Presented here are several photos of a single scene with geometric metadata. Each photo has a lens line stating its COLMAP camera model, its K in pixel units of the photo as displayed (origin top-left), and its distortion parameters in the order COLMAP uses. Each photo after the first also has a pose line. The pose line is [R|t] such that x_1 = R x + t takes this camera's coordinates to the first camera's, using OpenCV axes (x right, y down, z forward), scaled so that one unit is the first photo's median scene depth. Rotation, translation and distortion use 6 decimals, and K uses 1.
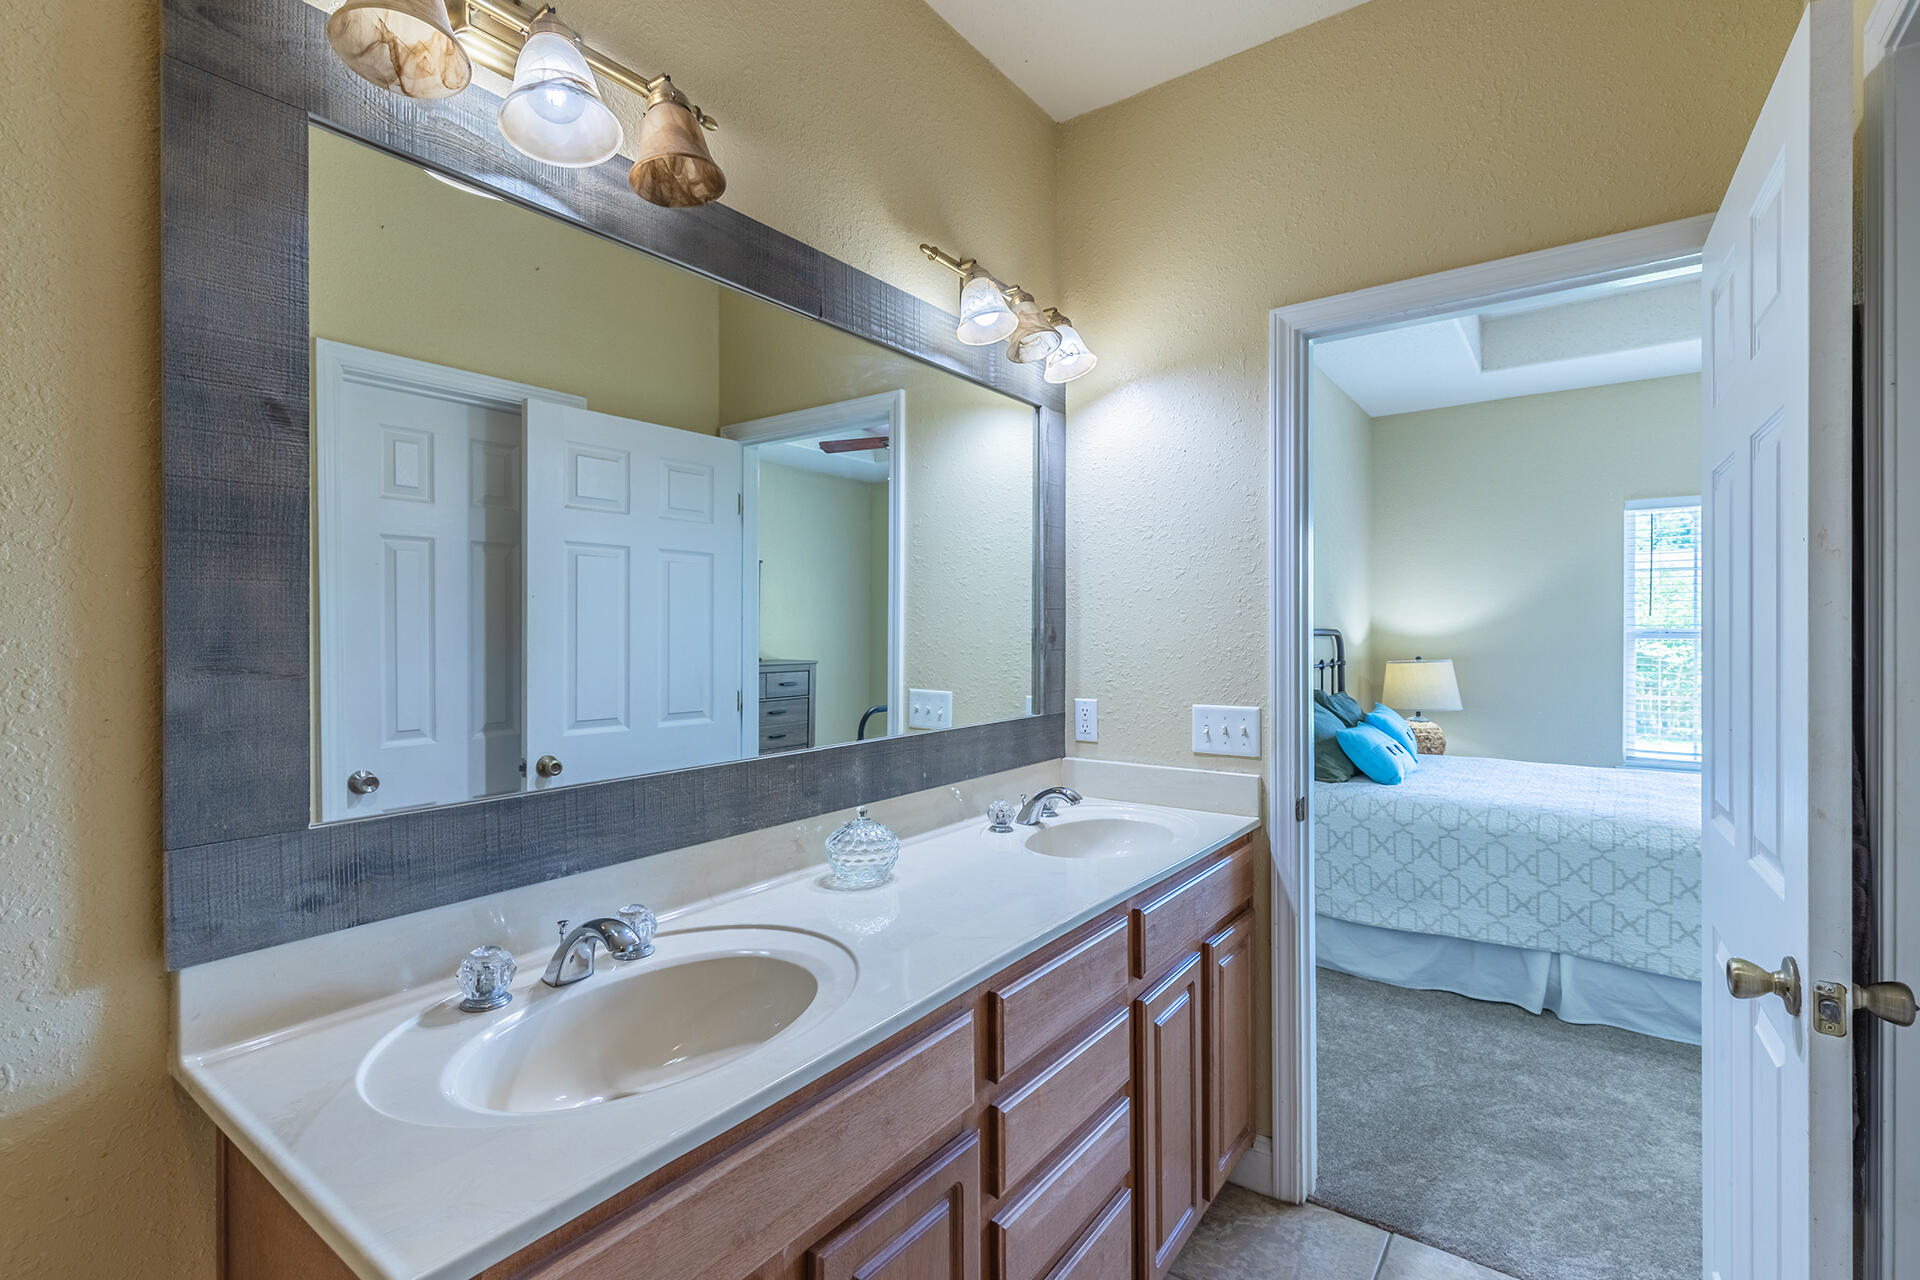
lens RADIAL K [[871.6, 0, 960.1], [0, 871.6, 638.6], [0, 0, 1]] dist [0.008723, -0.002843]
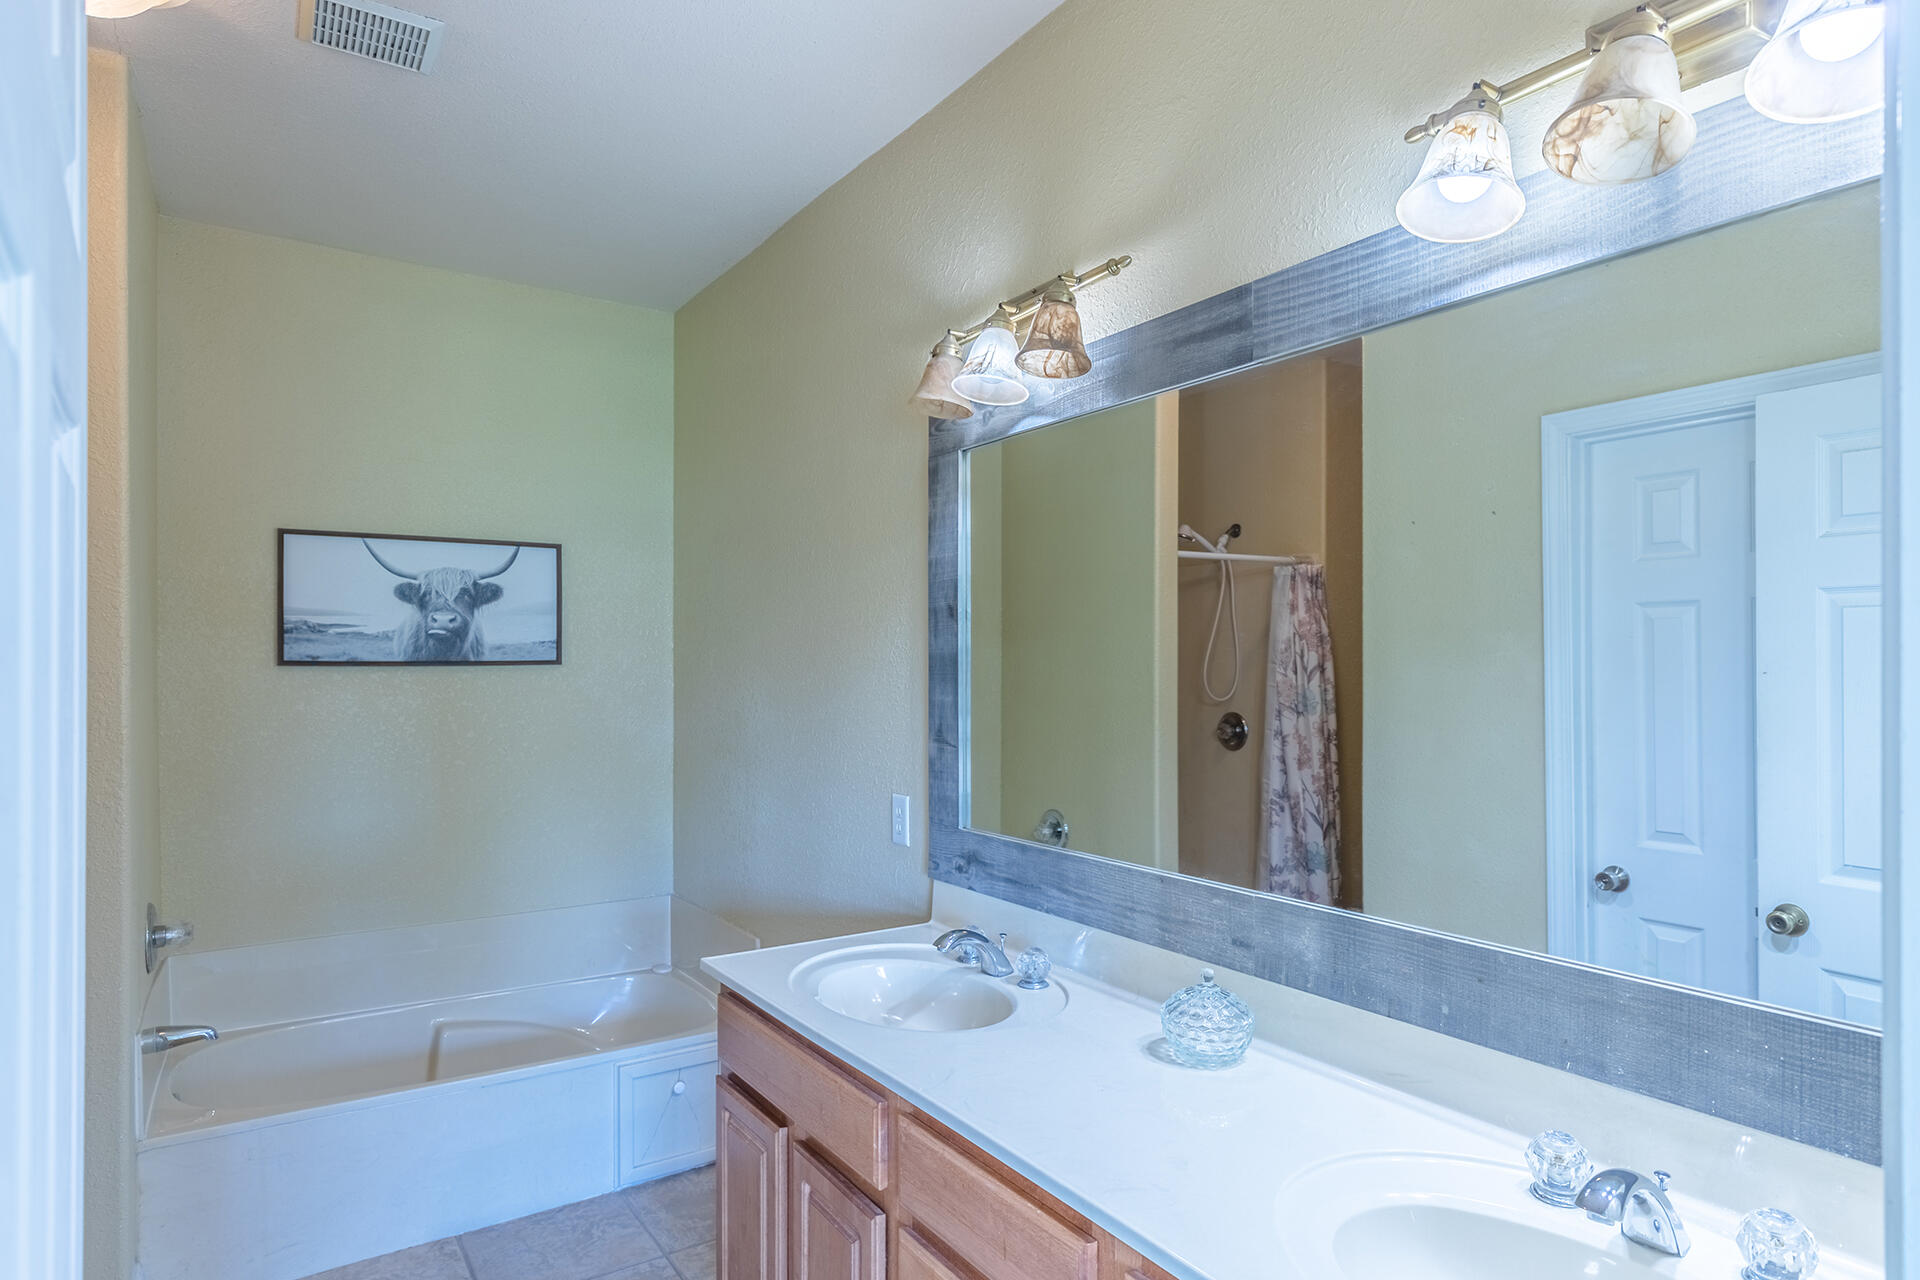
lens RADIAL K [[1081.4, 0, 968.4], [0, 1081.4, 643.3], [0, 0, 1]] dist [-0.005465, -0.000491]
pose [[-0.331540, -0.014060, -0.943336, 1.171404], [-0.004944, 0.999901, -0.013165, -0.121775], [0.943428, 0.000299, -0.331576, 1.449372]]
